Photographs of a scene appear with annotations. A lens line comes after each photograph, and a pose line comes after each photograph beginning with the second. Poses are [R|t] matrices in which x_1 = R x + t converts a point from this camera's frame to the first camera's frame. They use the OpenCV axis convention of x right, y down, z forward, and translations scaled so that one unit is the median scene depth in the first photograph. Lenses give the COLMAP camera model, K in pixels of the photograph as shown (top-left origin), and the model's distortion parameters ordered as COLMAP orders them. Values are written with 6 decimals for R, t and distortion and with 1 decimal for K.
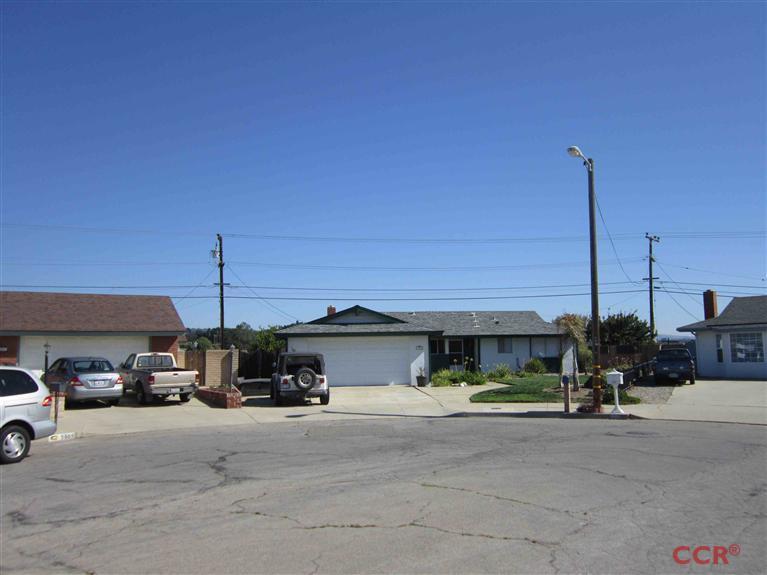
lens RADIAL K [[634.9, 0, 382.6], [0, 634.9, 286.7], [0, 0, 1]] dist [-0.060020, 0.033490]
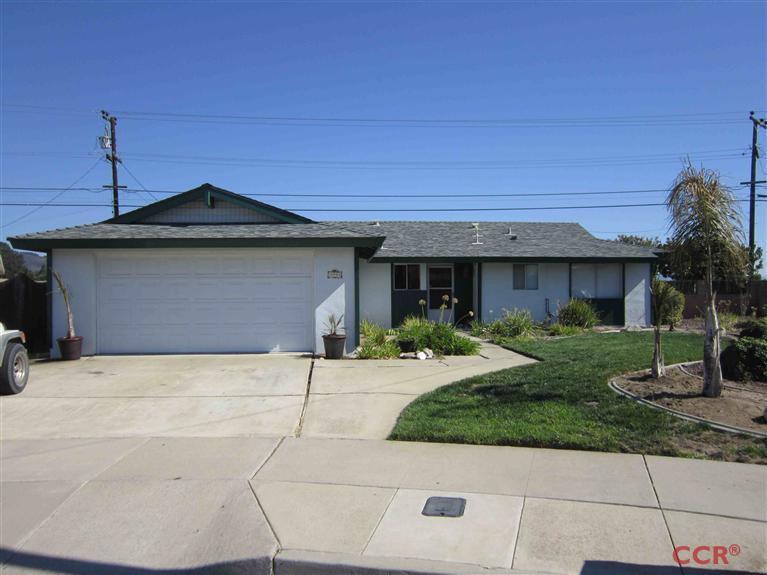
lens RADIAL K [[634.9, 0, 384.9], [0, 634.9, 289.5], [0, 0, 1]] dist [-0.060020, 0.033490]
pose [[0.998963, 0.010270, -0.044360, 0.092516], [-0.005742, 0.994867, 0.101027, 0.047988], [0.045170, -0.100668, 0.993894, 0.427579]]
